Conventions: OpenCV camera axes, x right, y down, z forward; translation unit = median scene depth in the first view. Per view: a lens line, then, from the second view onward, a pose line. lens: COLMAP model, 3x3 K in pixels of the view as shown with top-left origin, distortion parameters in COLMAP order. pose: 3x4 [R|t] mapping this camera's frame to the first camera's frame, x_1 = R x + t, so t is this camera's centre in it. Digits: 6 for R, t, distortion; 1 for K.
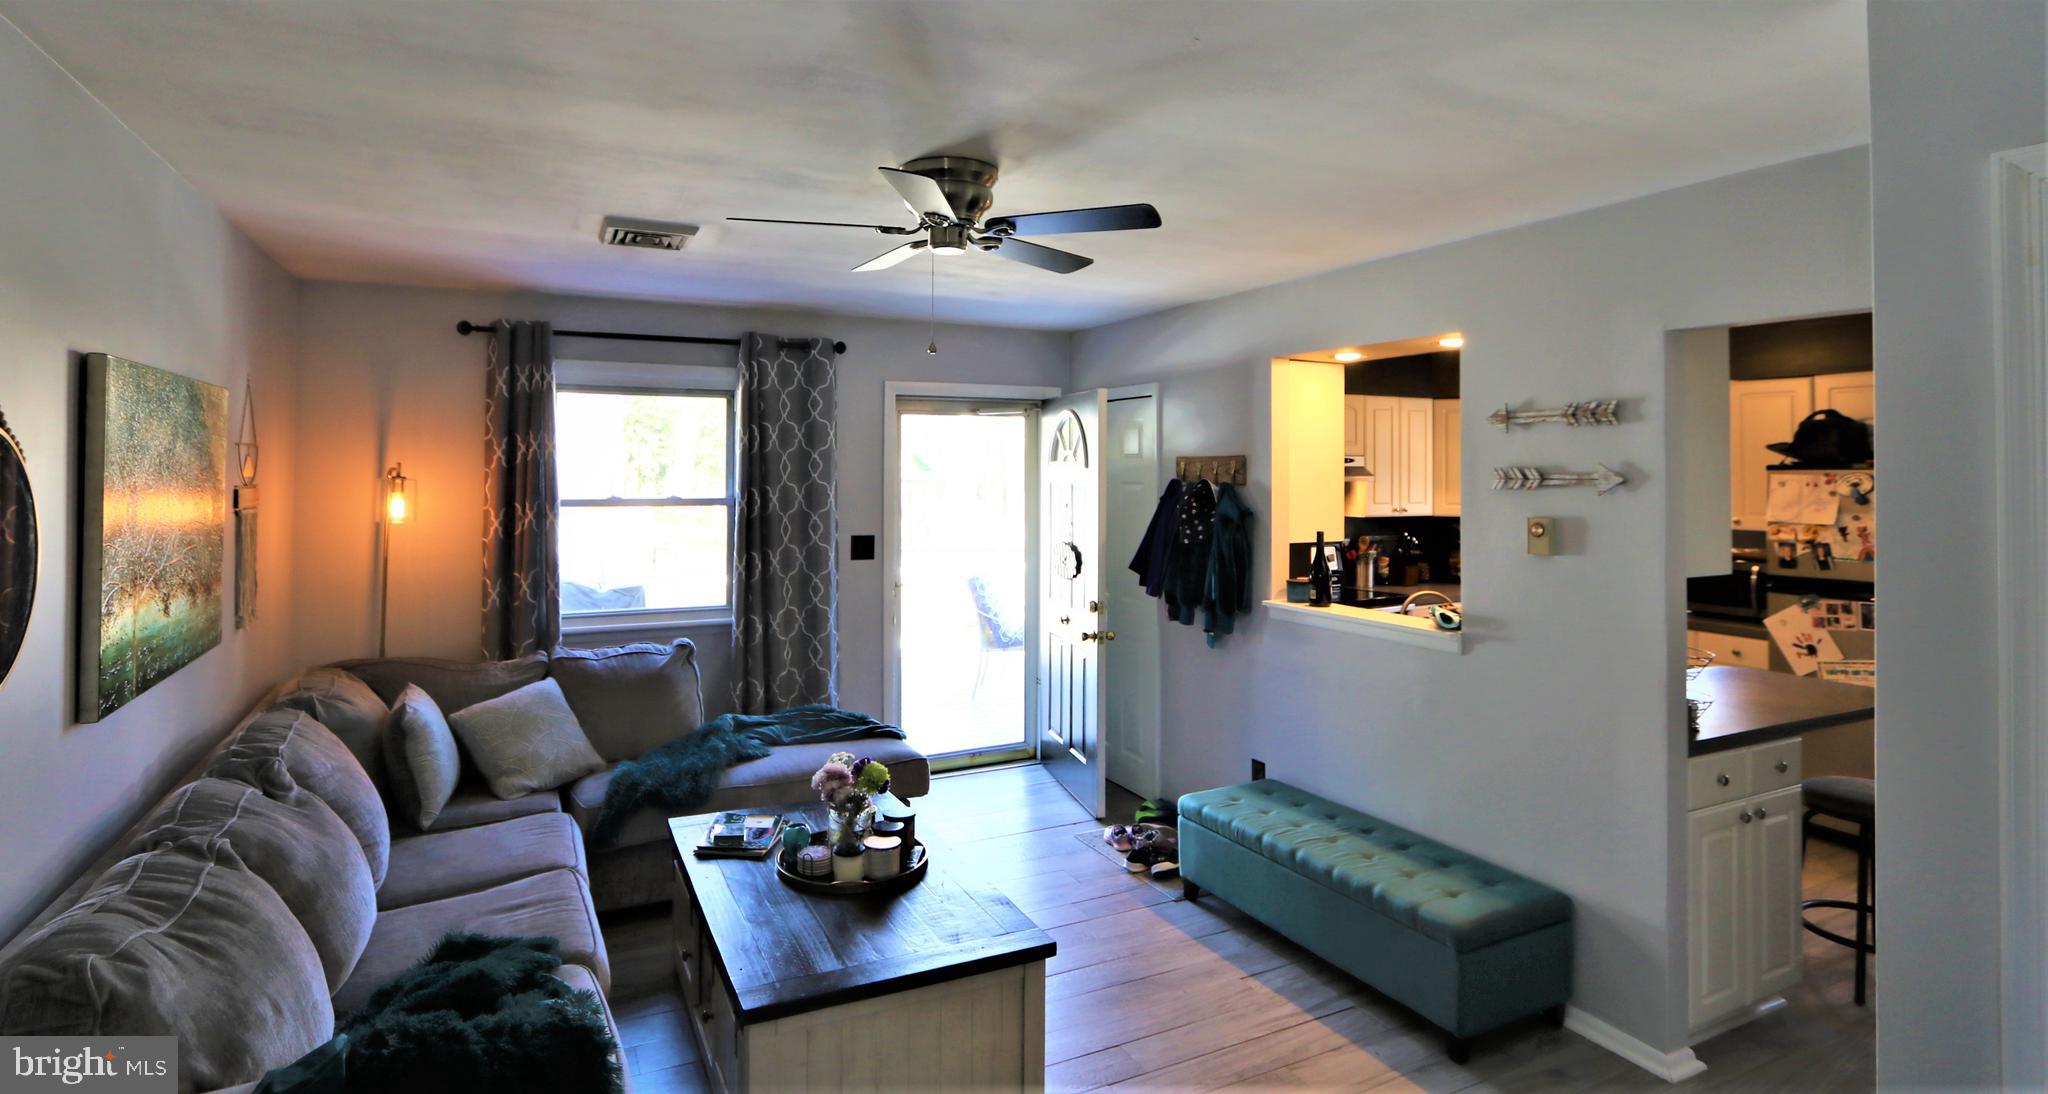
lens RADIAL K [[994.2, 0, 1021.8], [0, 994.2, 450.8], [0, 0, 1]] dist [0.002540, 0.000512]
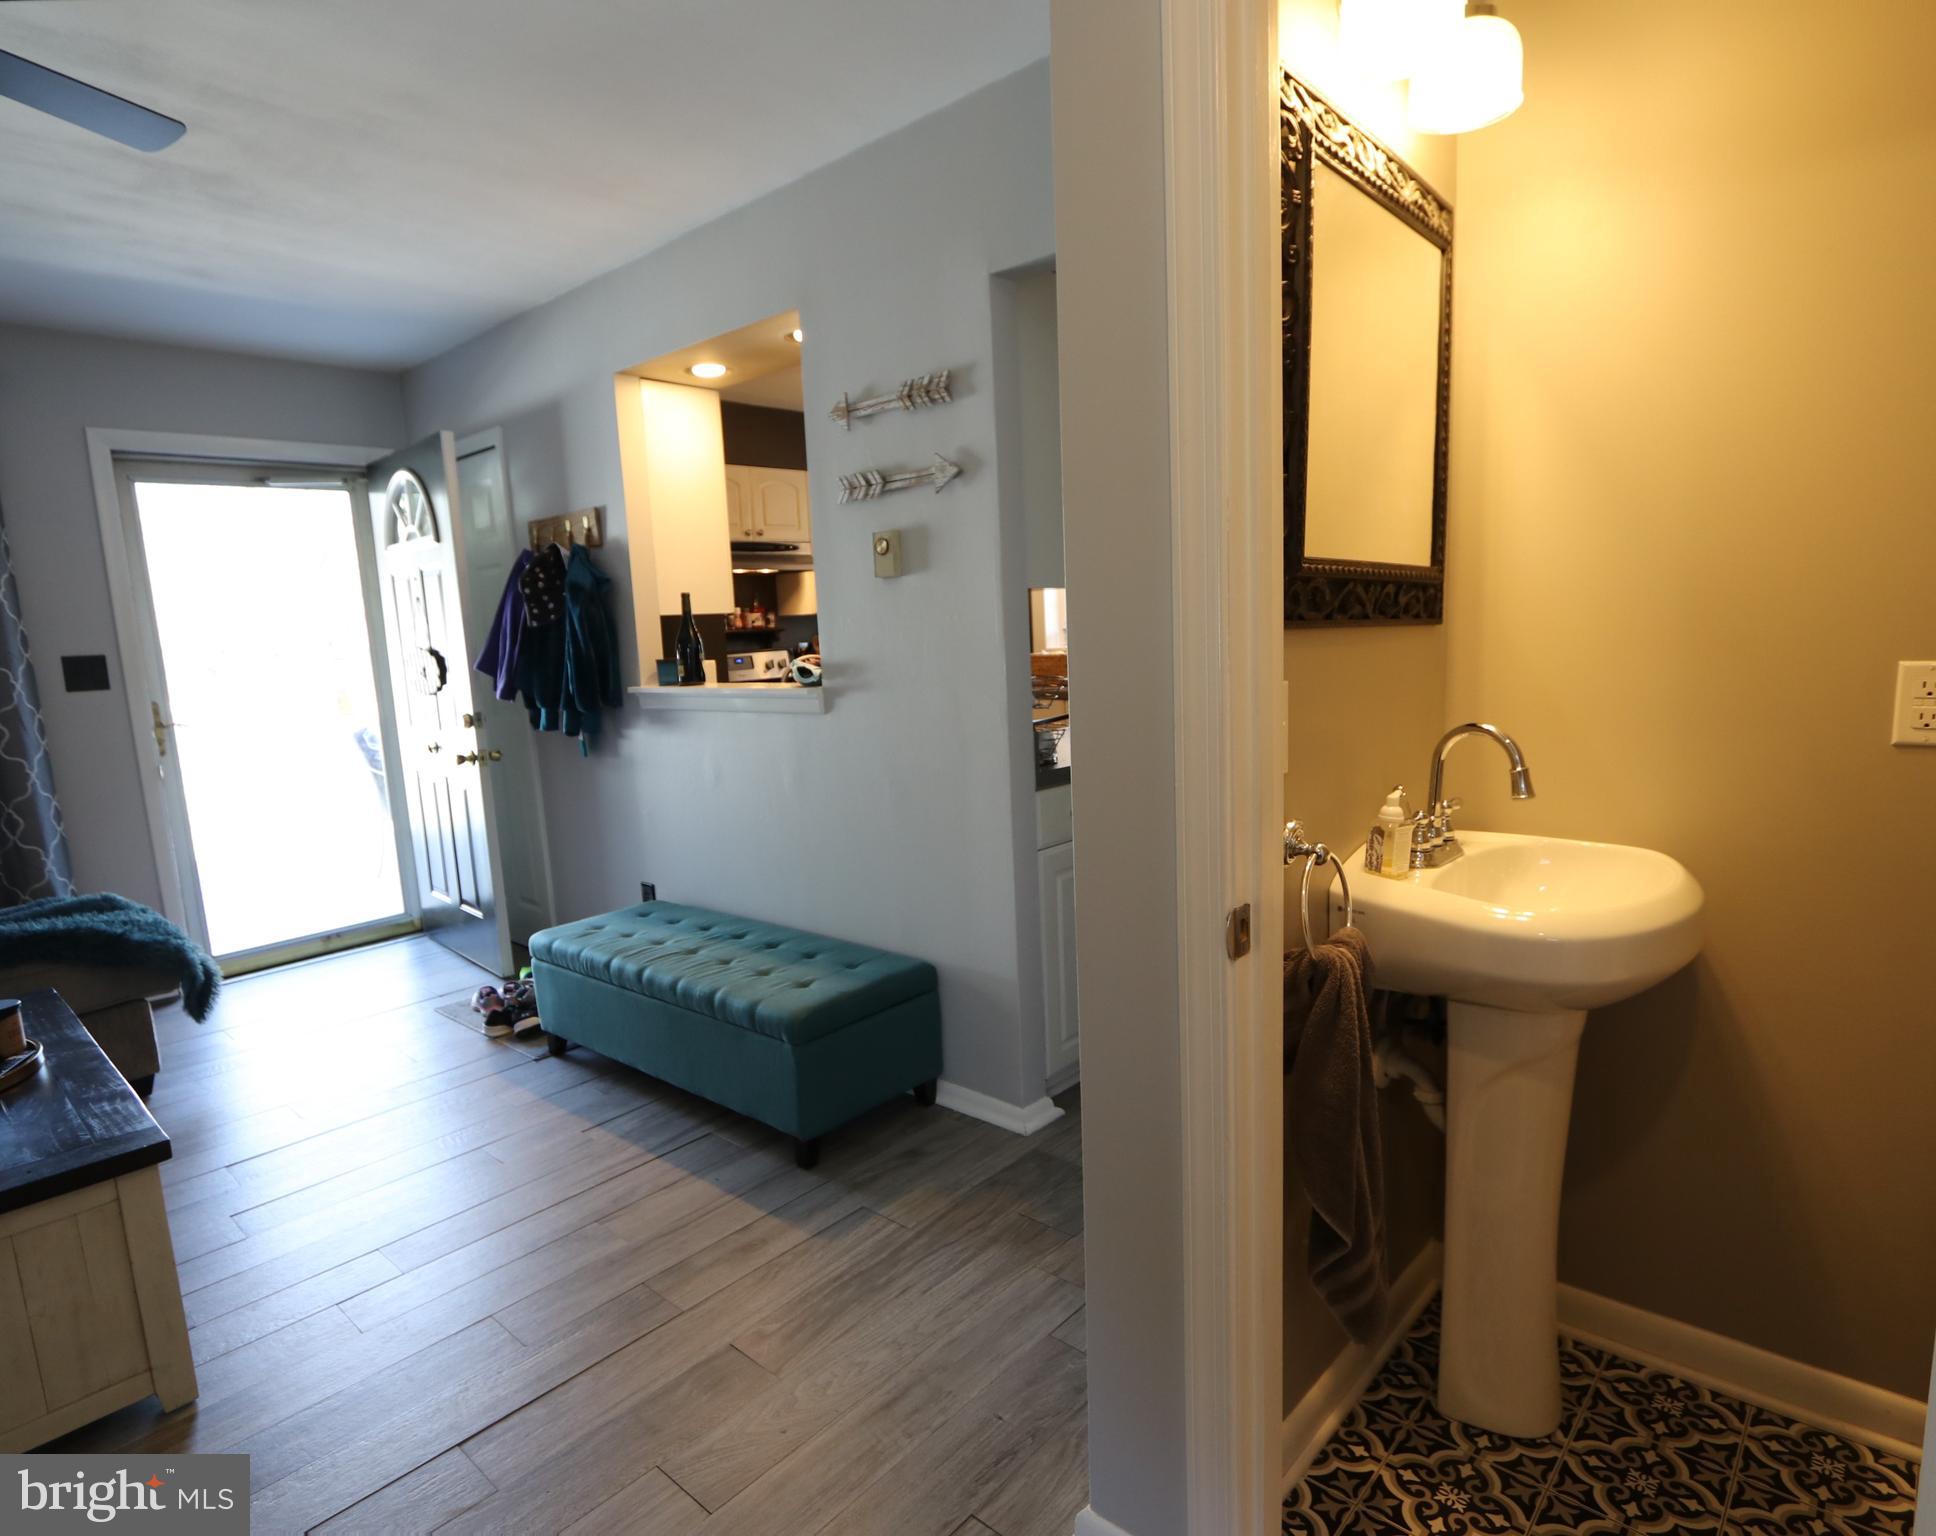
lens RADIAL K [[1053.1, 0, 968.0], [0, 1053.1, 768.0], [0, 0, 1]] dist [-0.002521, 0.000459]
pose [[0.930895, -0.094391, 0.352881, 0.238094], [0.041959, 0.987274, 0.153396, 0.119697], [-0.362870, -0.127989, 0.923008, 0.132711]]
